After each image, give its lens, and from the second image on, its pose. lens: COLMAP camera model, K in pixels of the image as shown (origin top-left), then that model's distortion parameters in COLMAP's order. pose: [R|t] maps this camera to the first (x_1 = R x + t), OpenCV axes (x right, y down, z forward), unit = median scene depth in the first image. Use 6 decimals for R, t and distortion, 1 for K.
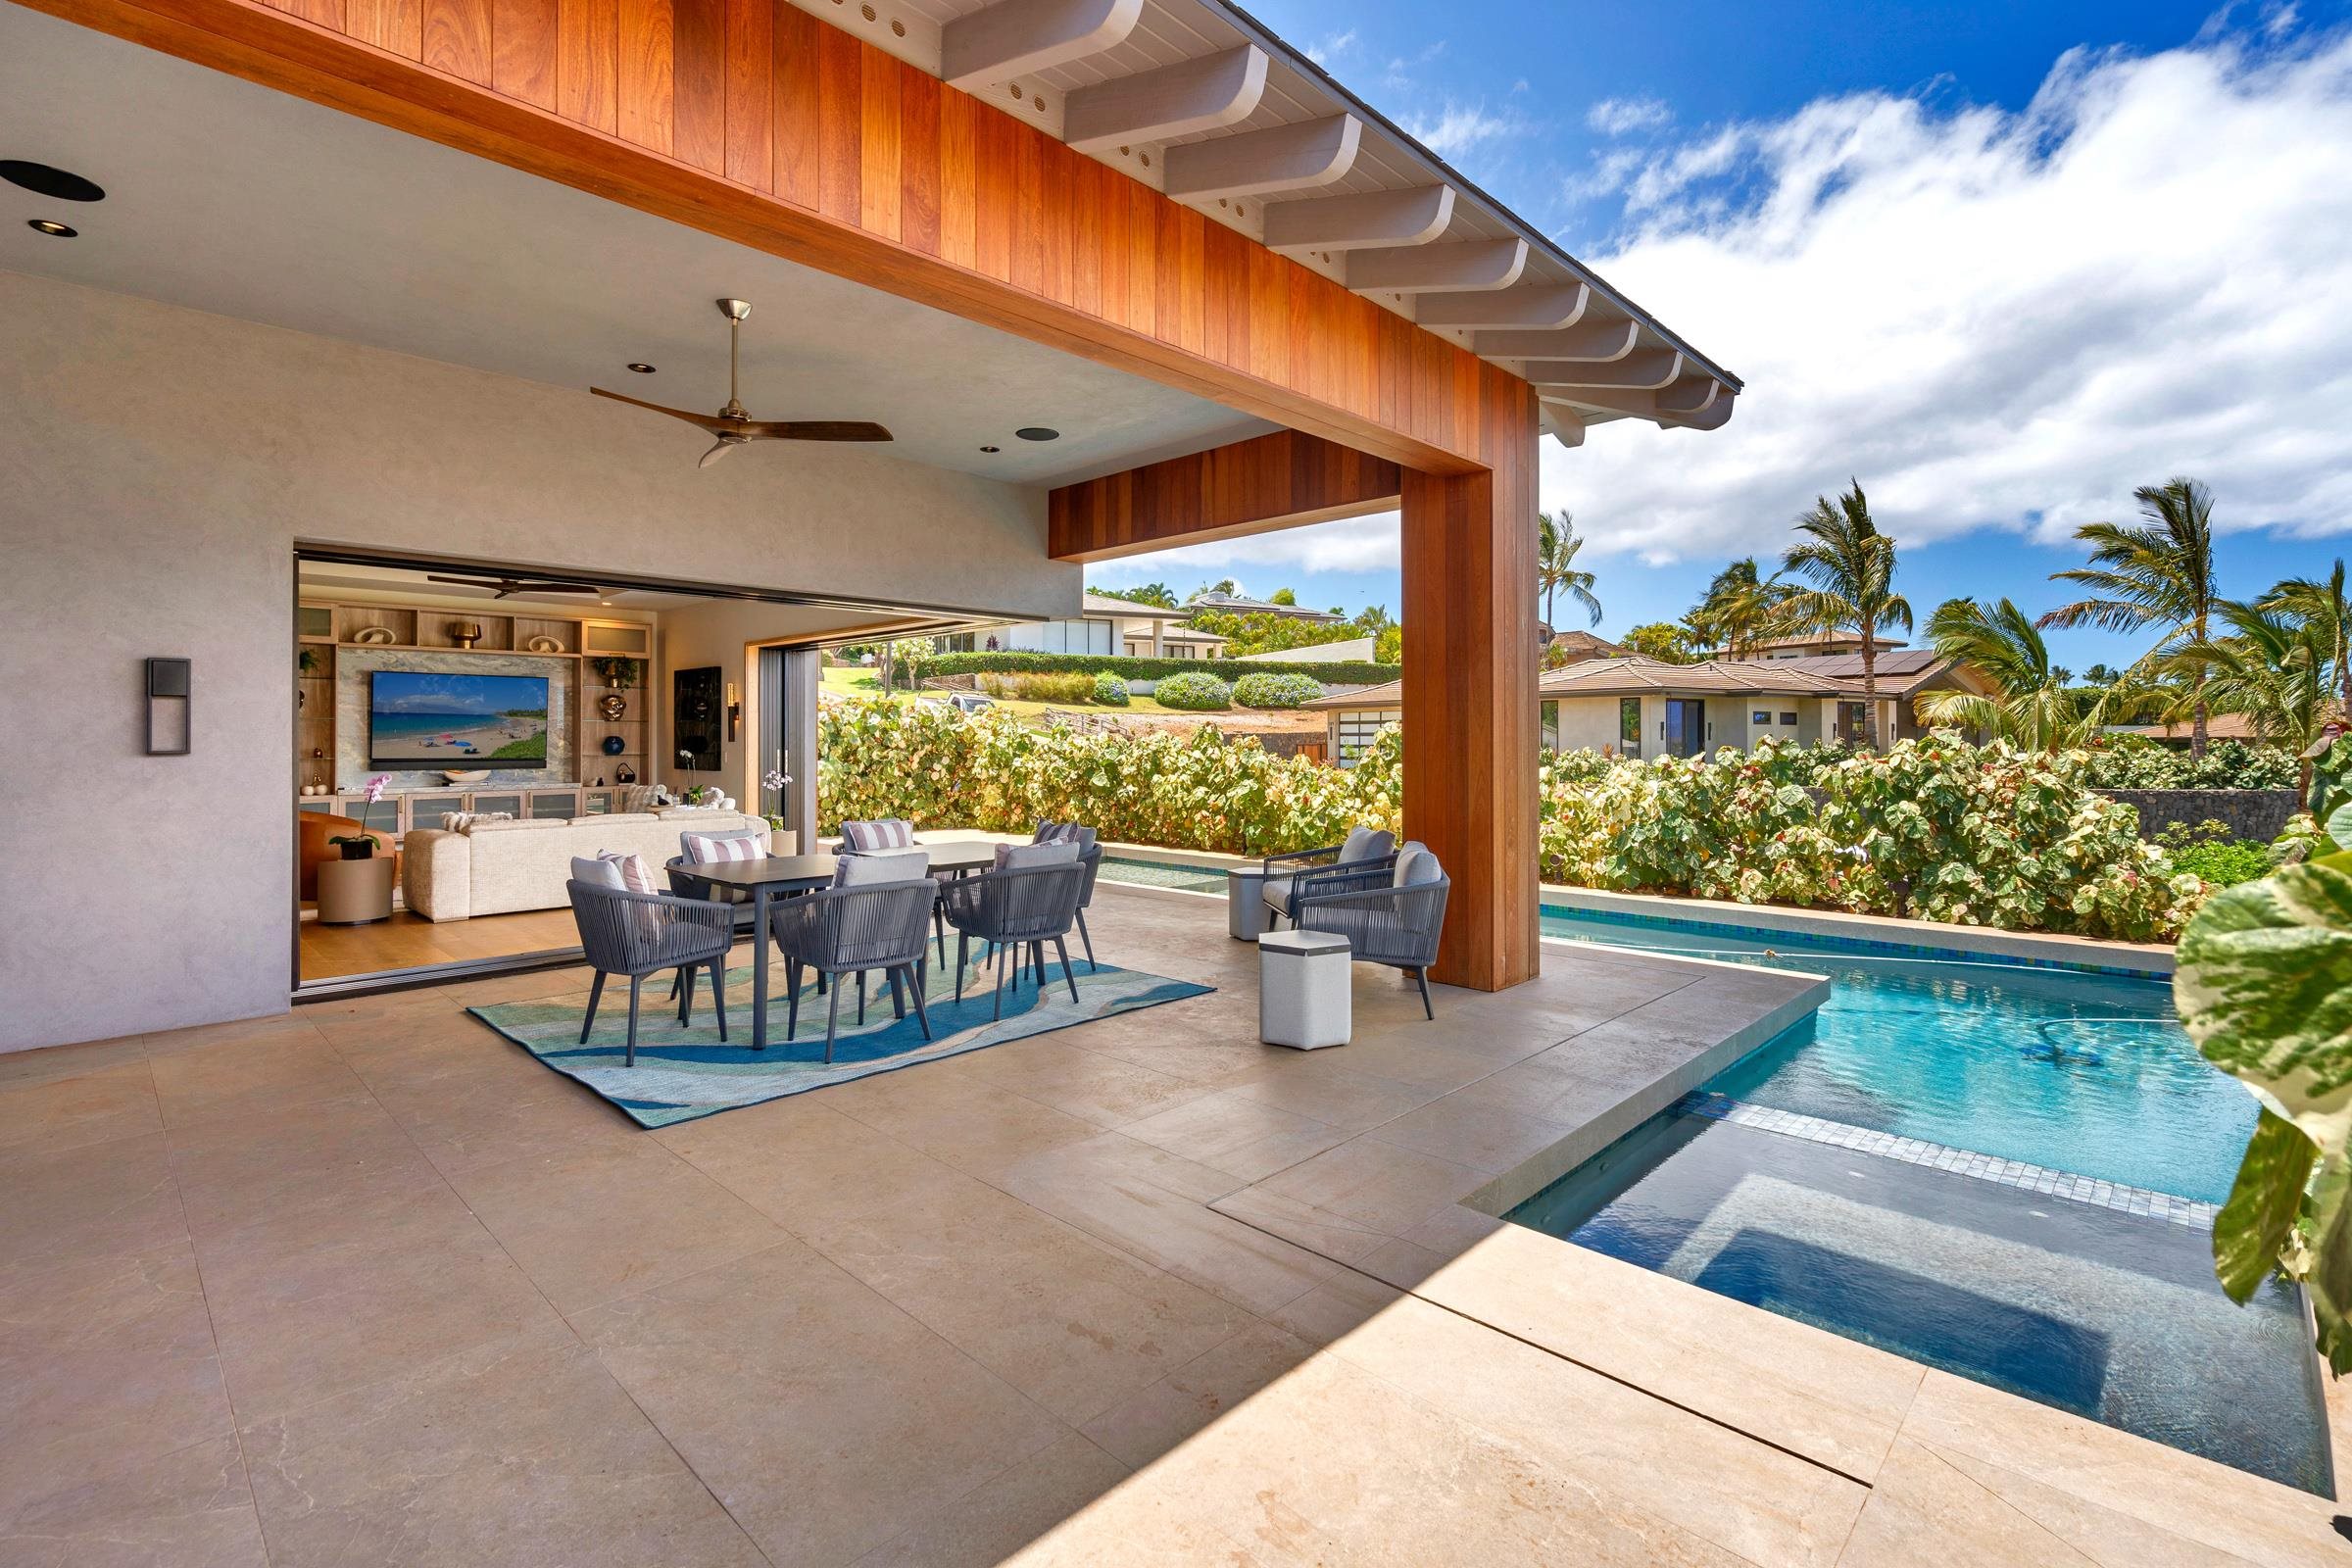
lens RADIAL K [[1068.5, 0, 1173.1], [0, 1068.5, 731.4], [0, 0, 1]] dist [-0.008991, 0.002811]
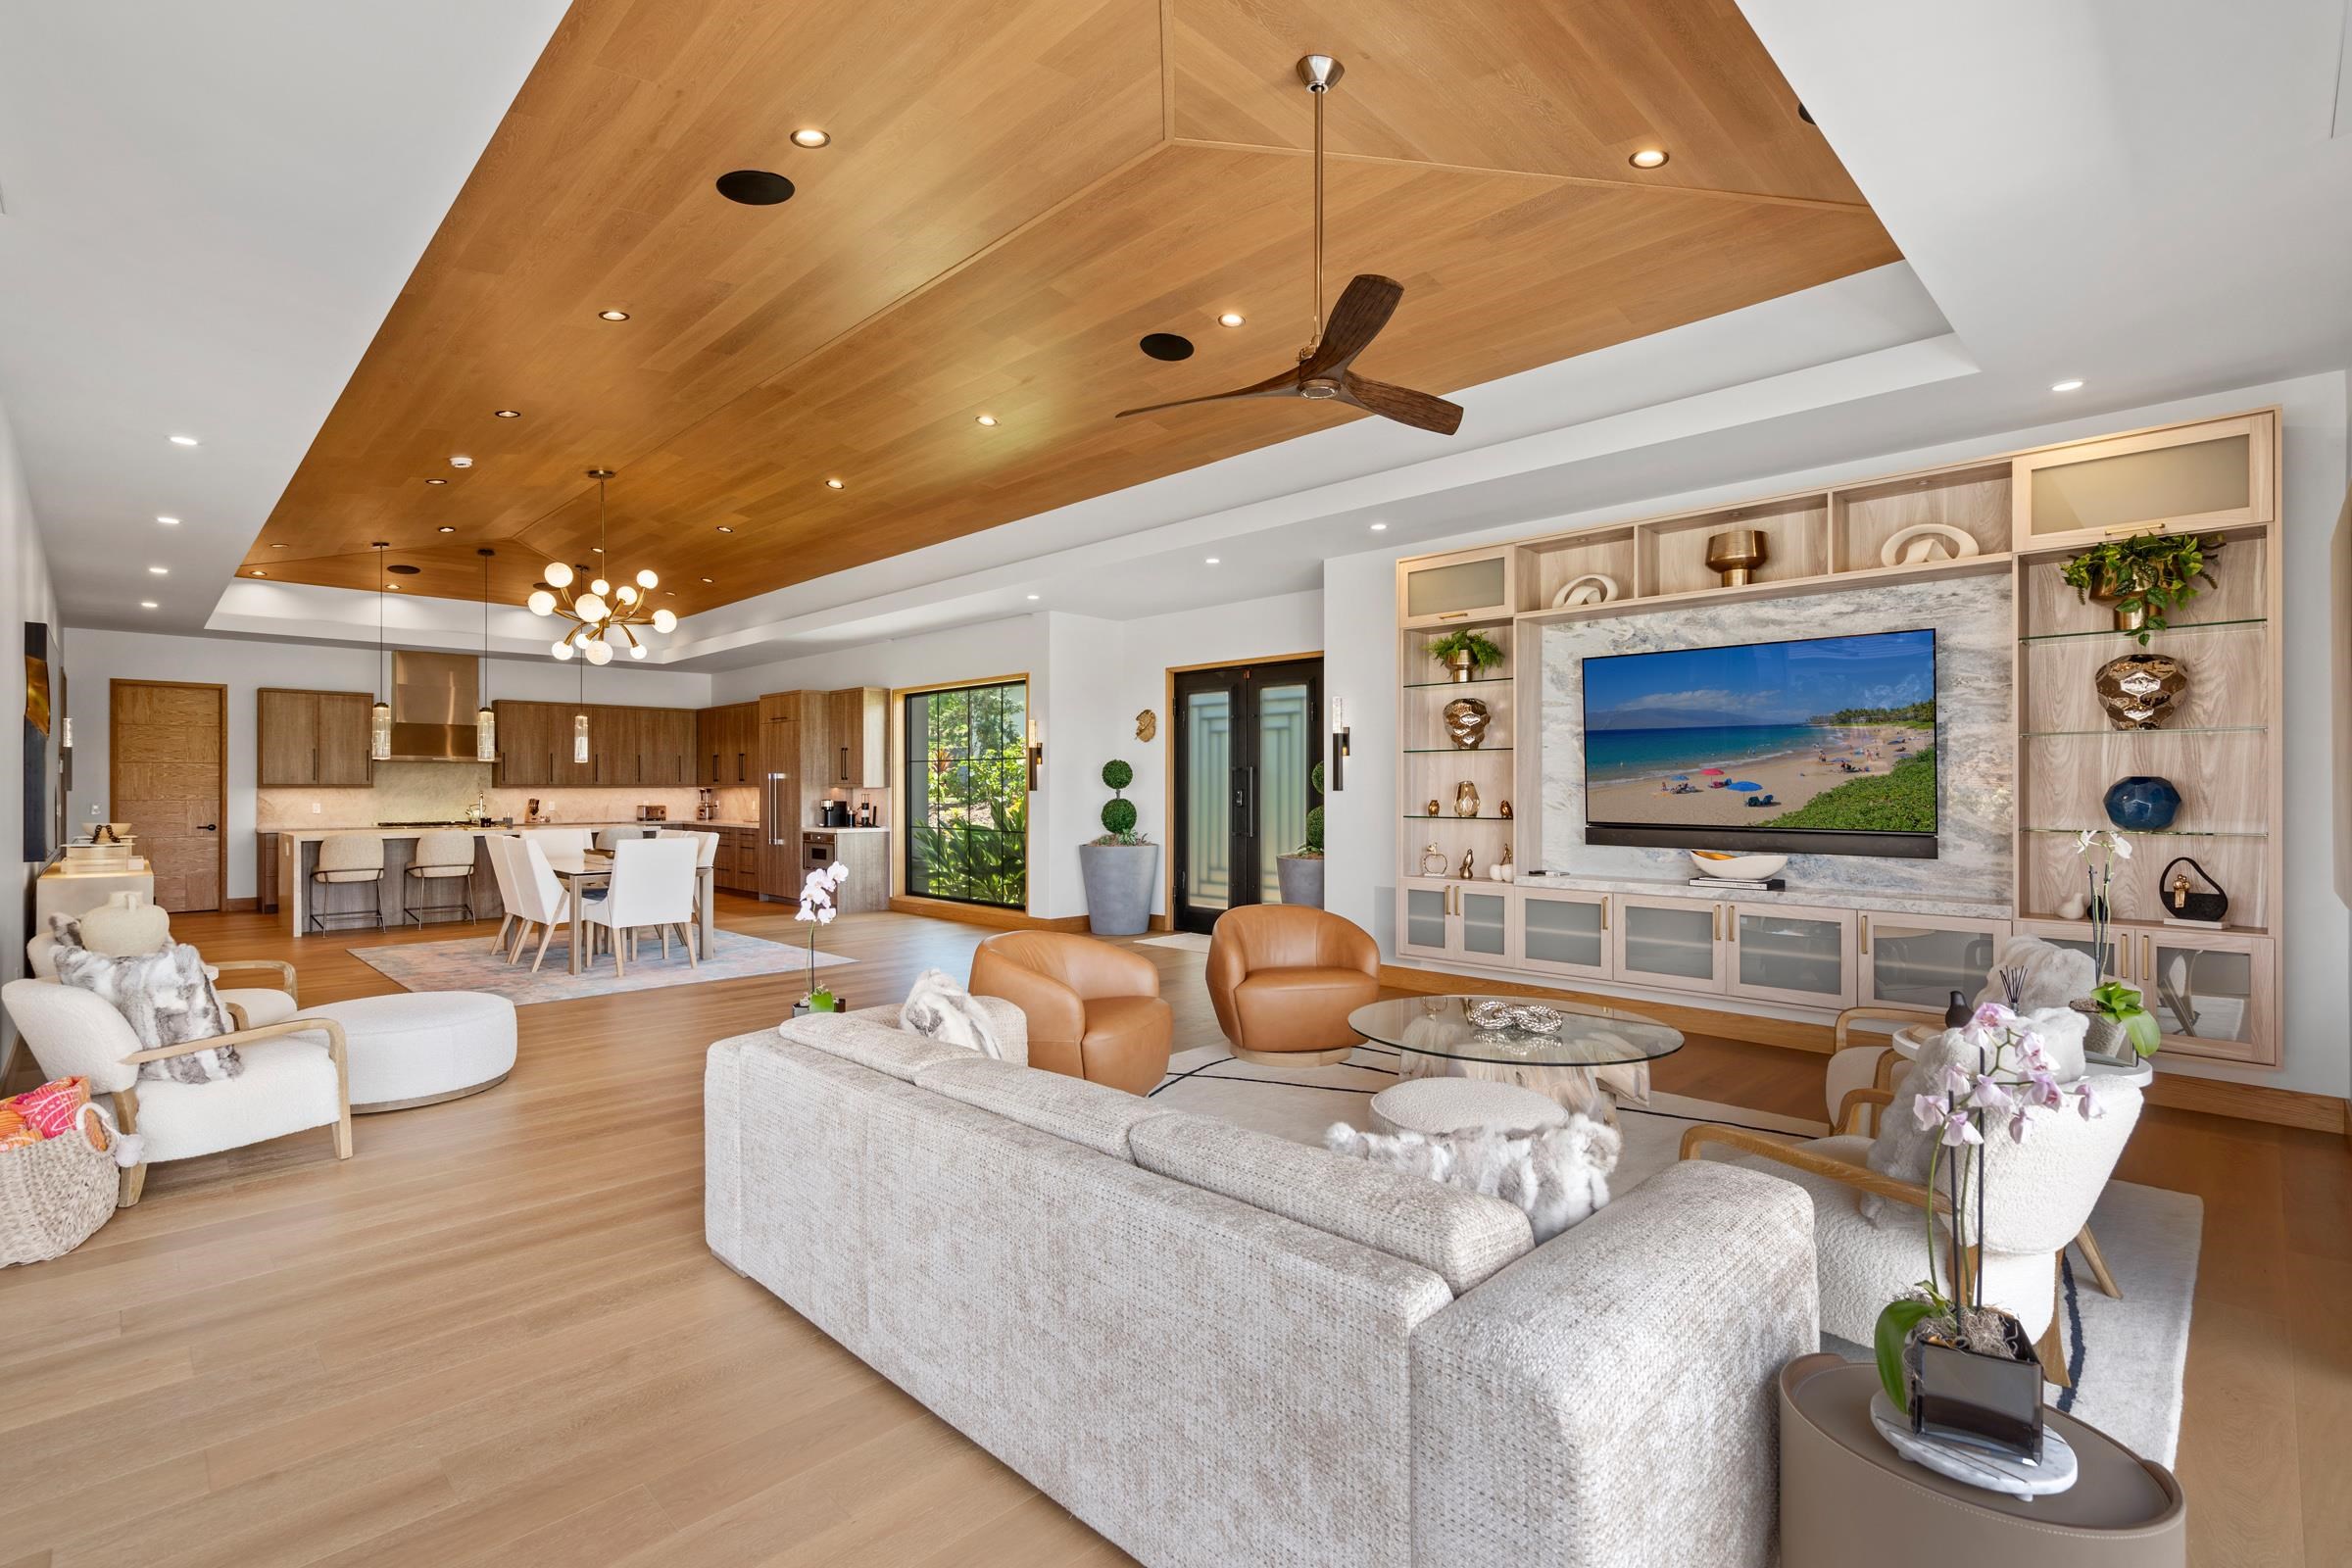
lens RADIAL K [[1068.5, 0, 1173.1], [0, 1068.5, 789.8], [0, 0, 1]] dist [-0.008991, 0.002811]
pose [[-0.015513, 0.006008, -0.999862, -0.209491], [0.010106, 0.999932, 0.005852, 0.004372], [0.999829, -0.010014, -0.015573, 0.796817]]
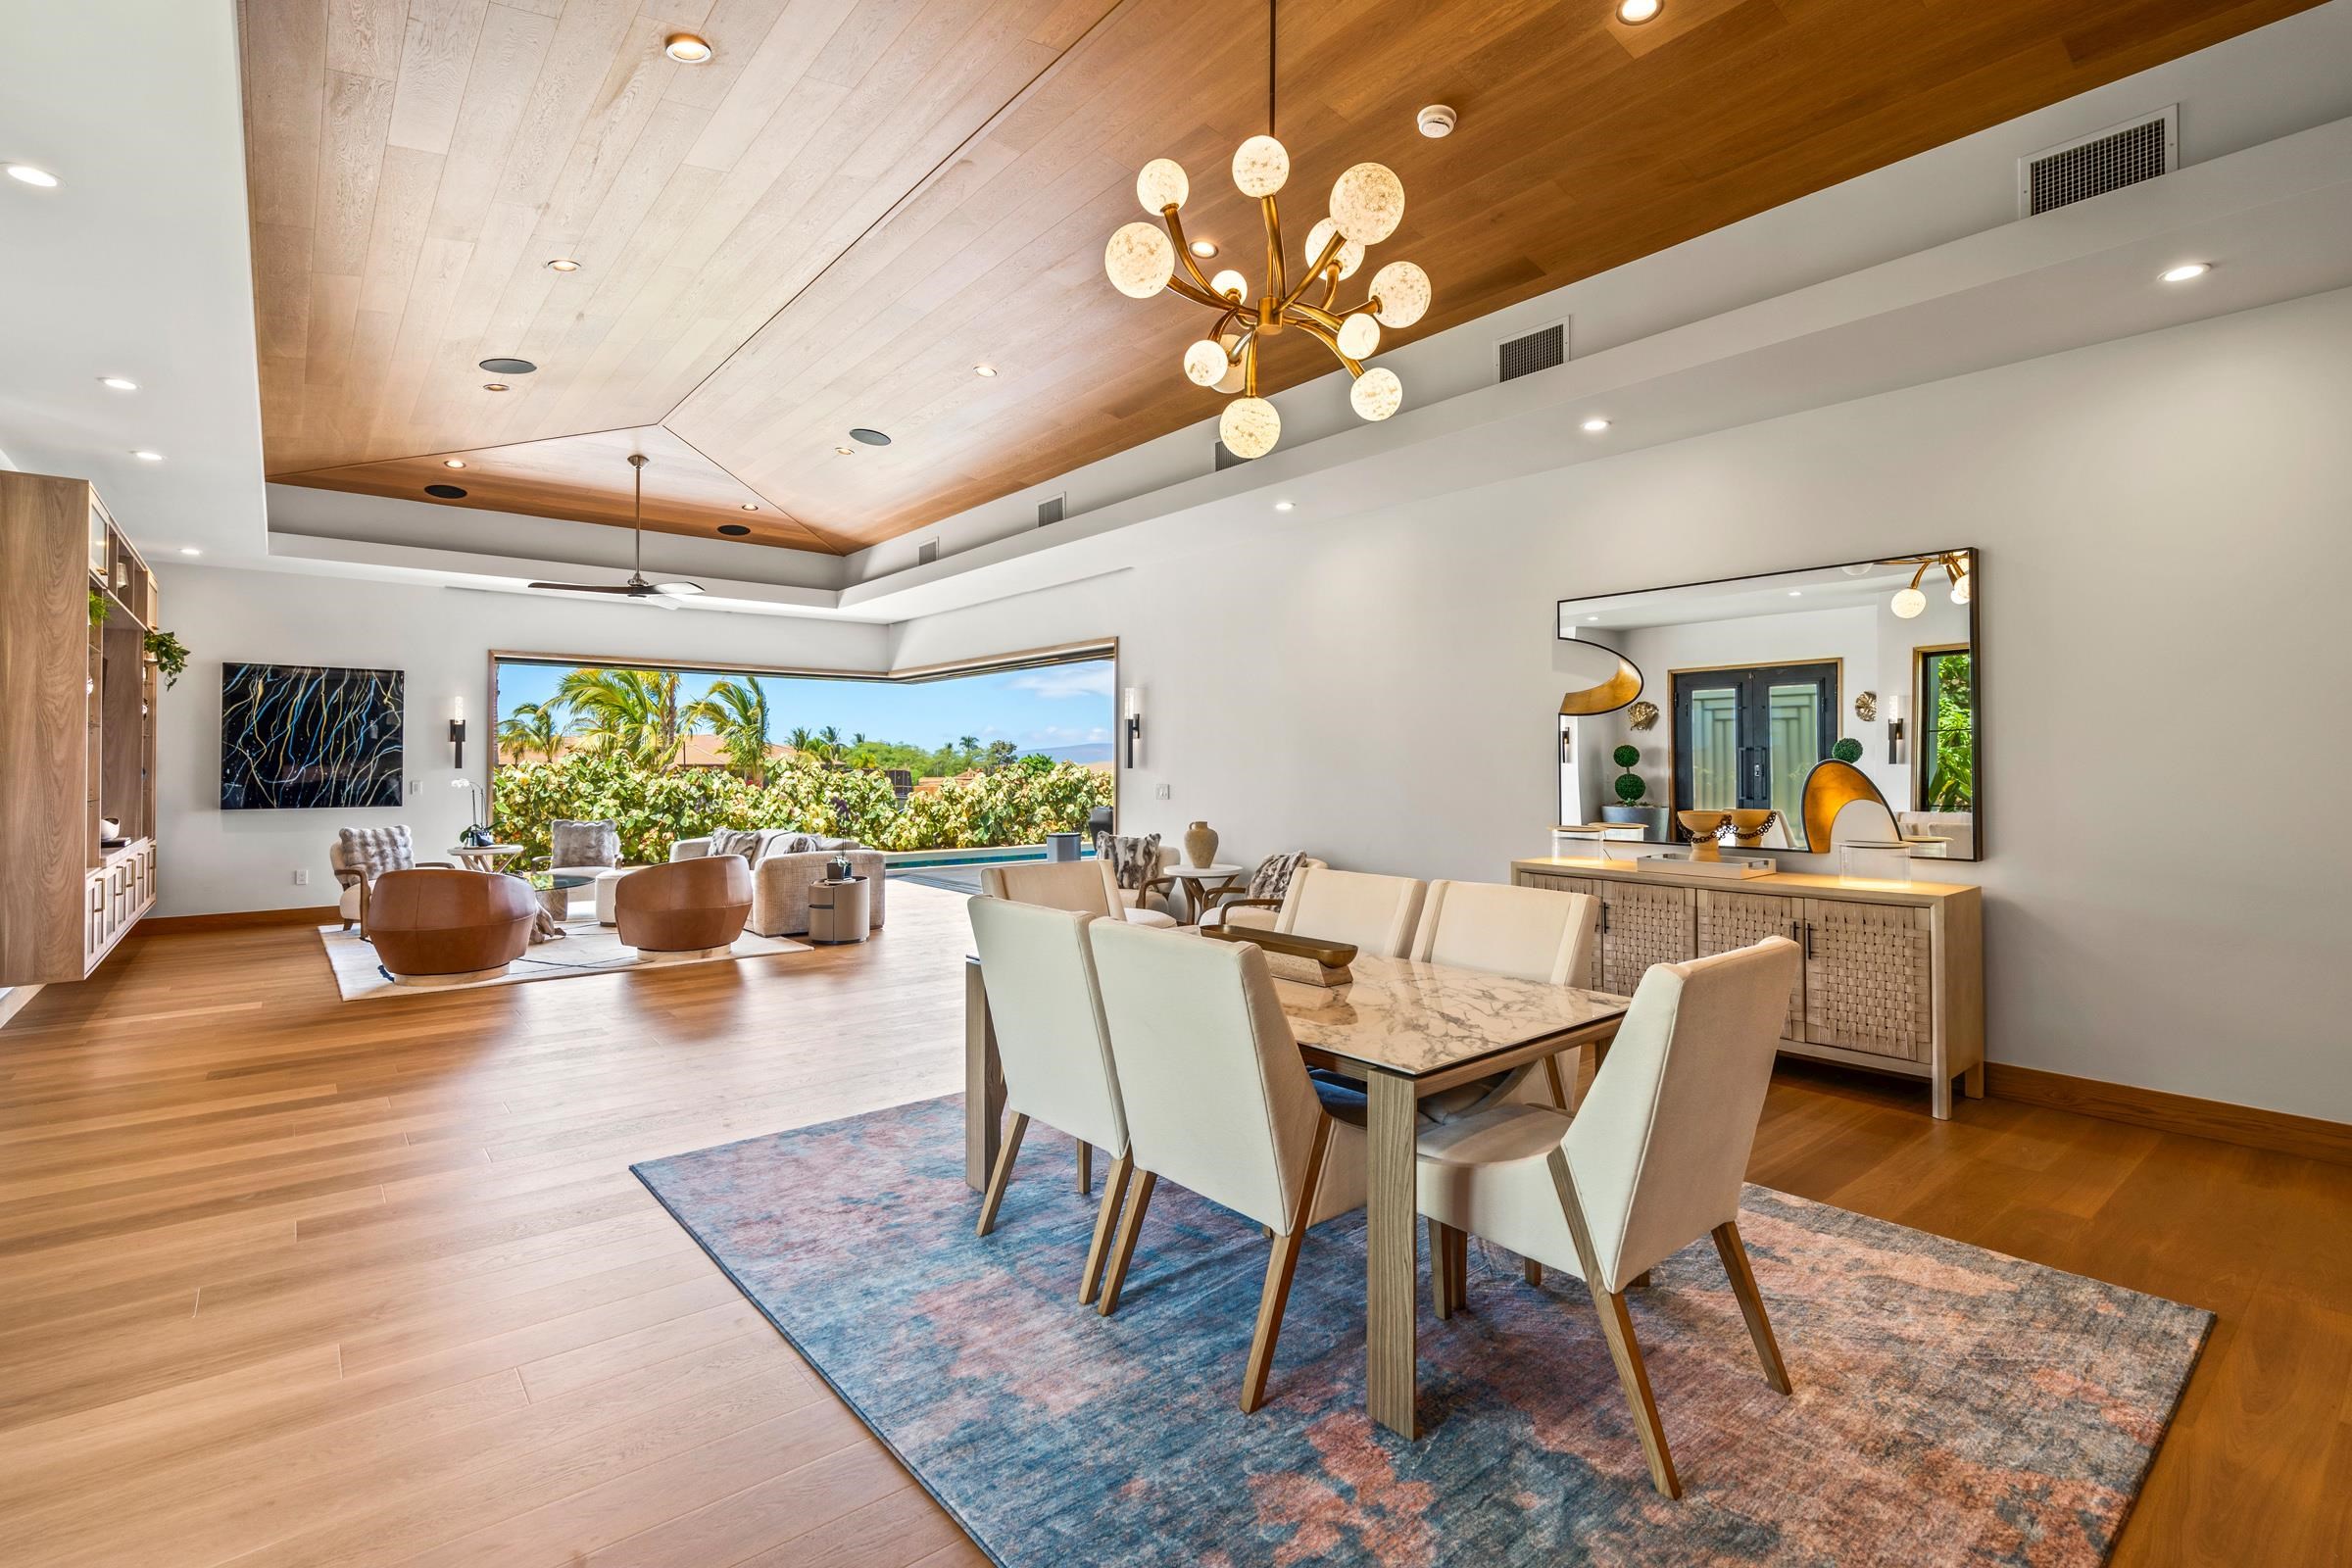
lens RADIAL K [[1068.5, 0, 1190.9], [0, 1068.5, 745.6], [0, 0, 1]] dist [-0.008991, 0.002811]
pose [[0.093676, 0.019490, 0.995412, -1.212159], [-0.007128, 0.999796, -0.018905, 0.003983], [-0.995577, -0.005324, 0.093796, 0.385713]]
